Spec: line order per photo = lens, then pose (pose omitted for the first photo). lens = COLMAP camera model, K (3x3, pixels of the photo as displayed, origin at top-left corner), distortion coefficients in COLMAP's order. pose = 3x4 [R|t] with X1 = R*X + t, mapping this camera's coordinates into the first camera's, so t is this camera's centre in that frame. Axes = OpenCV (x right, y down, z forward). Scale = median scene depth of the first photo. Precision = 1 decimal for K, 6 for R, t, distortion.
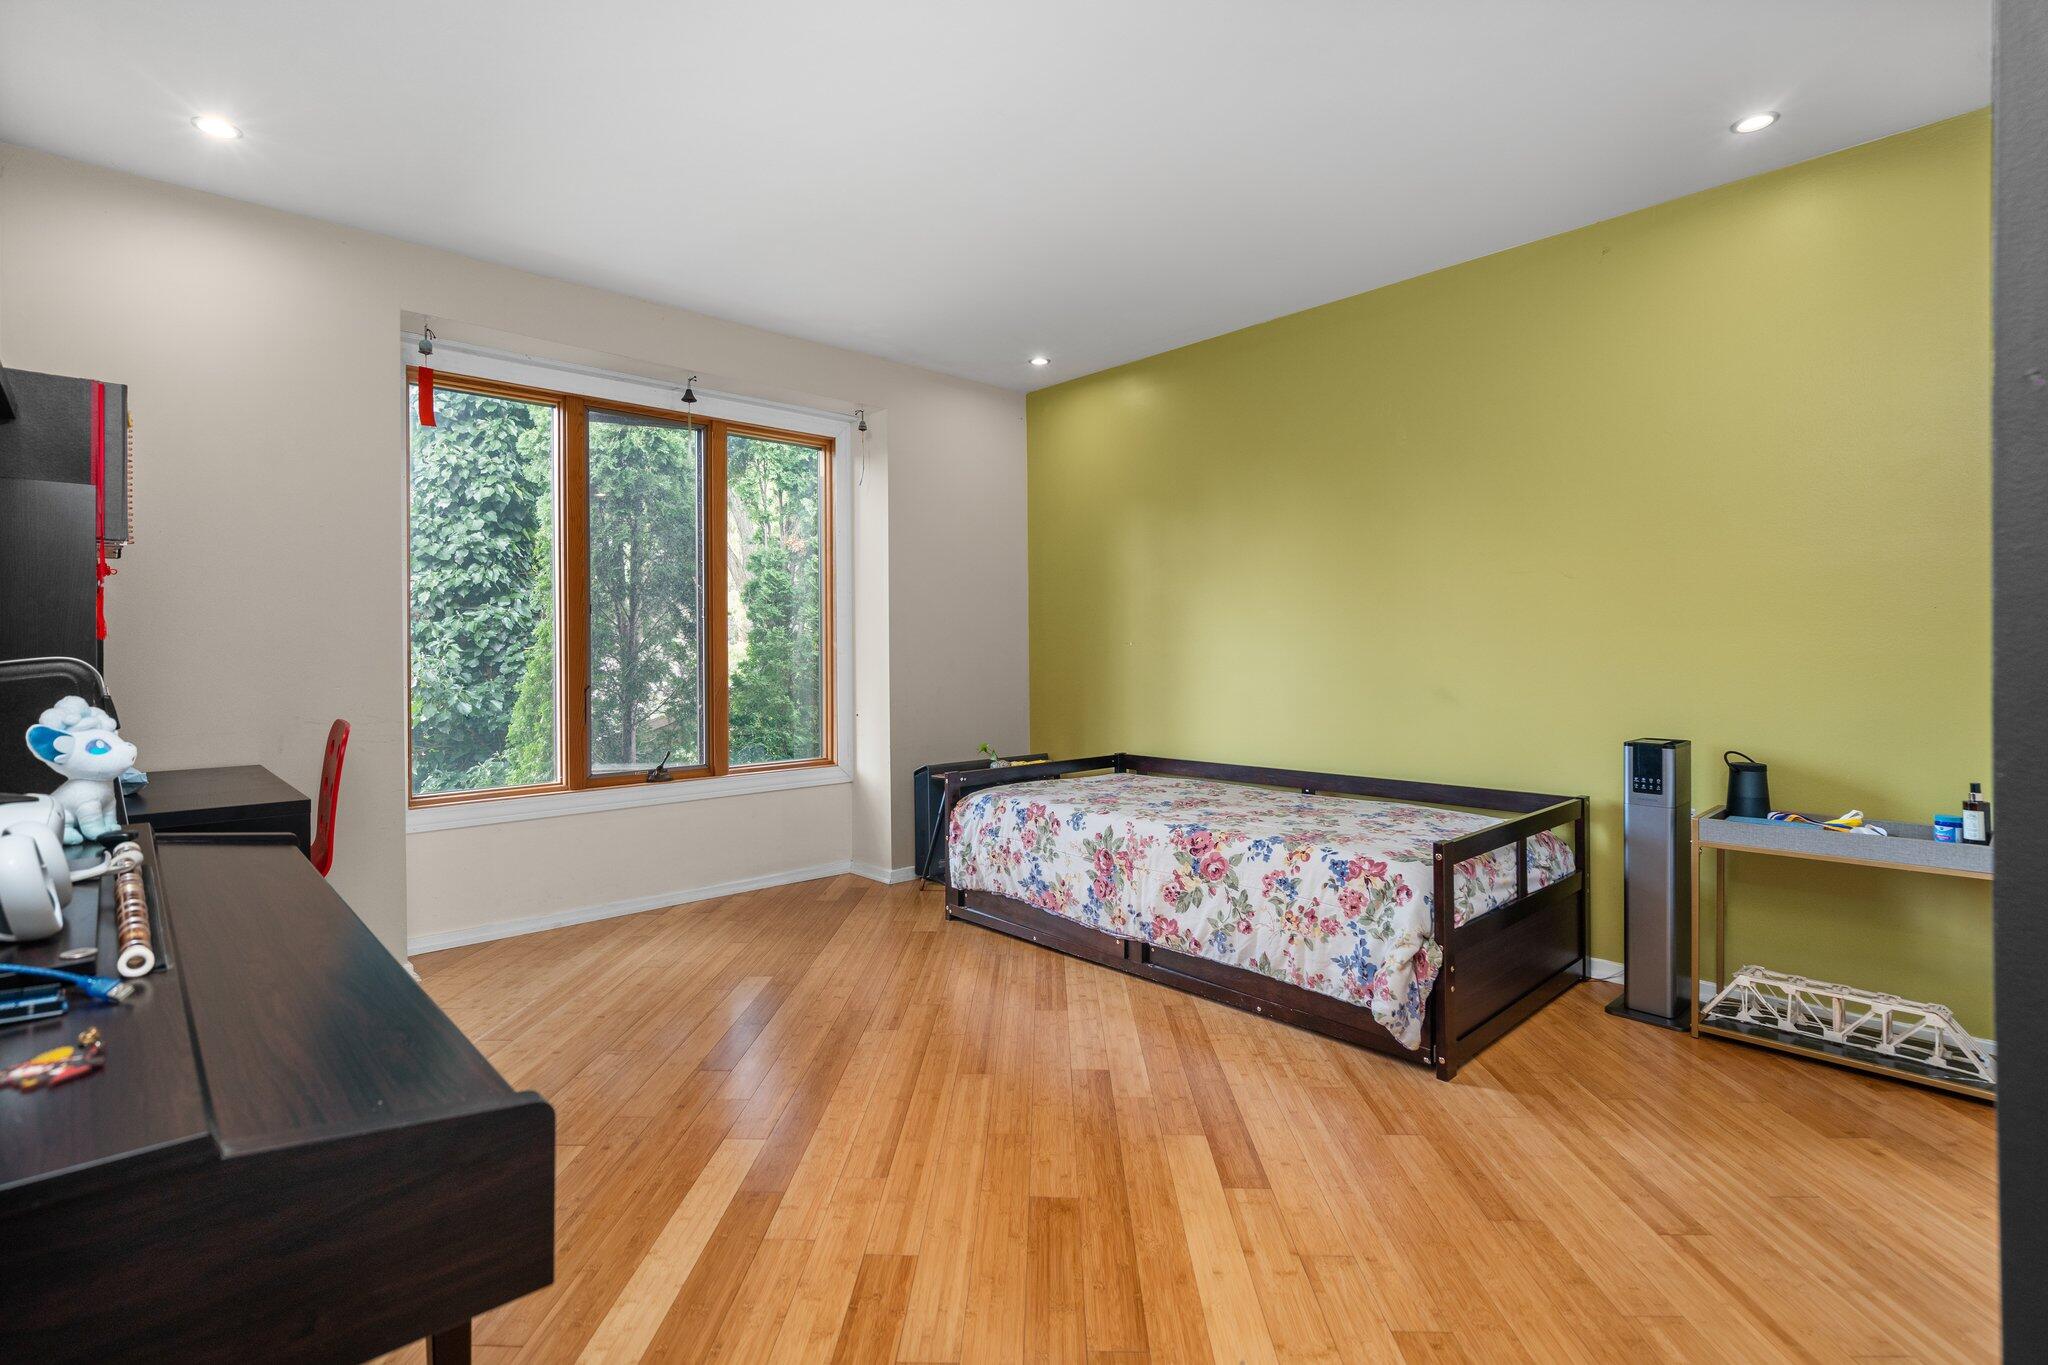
lens RADIAL K [[939.0, 0, 1027.4], [0, 939.0, 663.0], [0, 0, 1]] dist [0.001173, -0.000009]
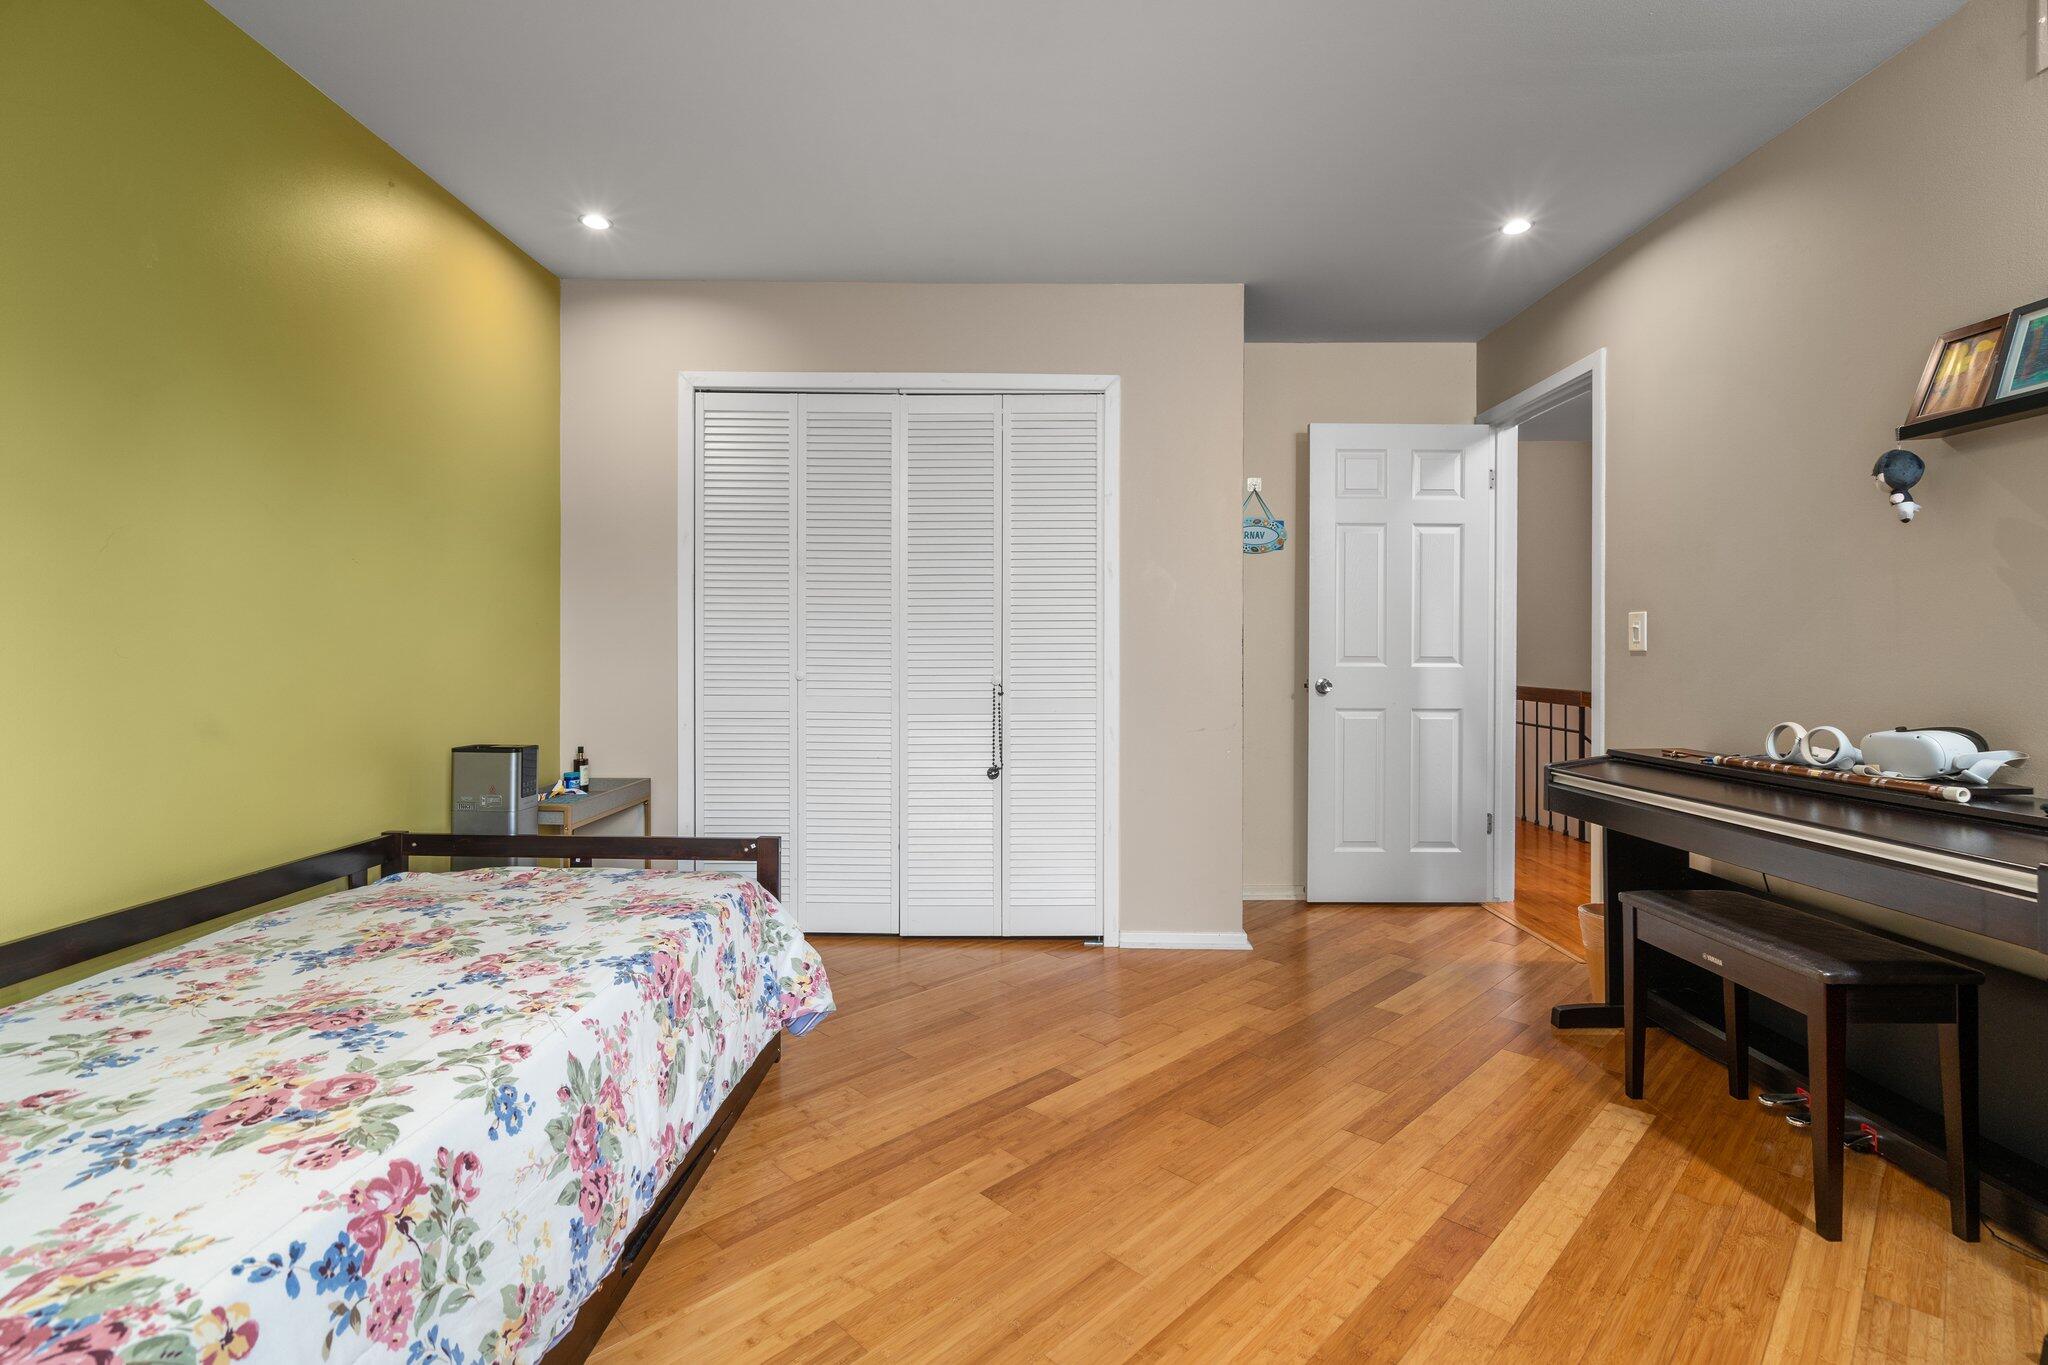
lens RADIAL K [[939.0, 0, 1027.4], [0, 939.0, 672.2], [0, 0, 1]] dist [0.001173, -0.000009]
pose [[-0.721670, -0.007527, 0.692197, -0.569208], [0.013037, 0.999616, 0.024461, -0.015363], [-0.692115, 0.026677, -0.721294, 1.829159]]
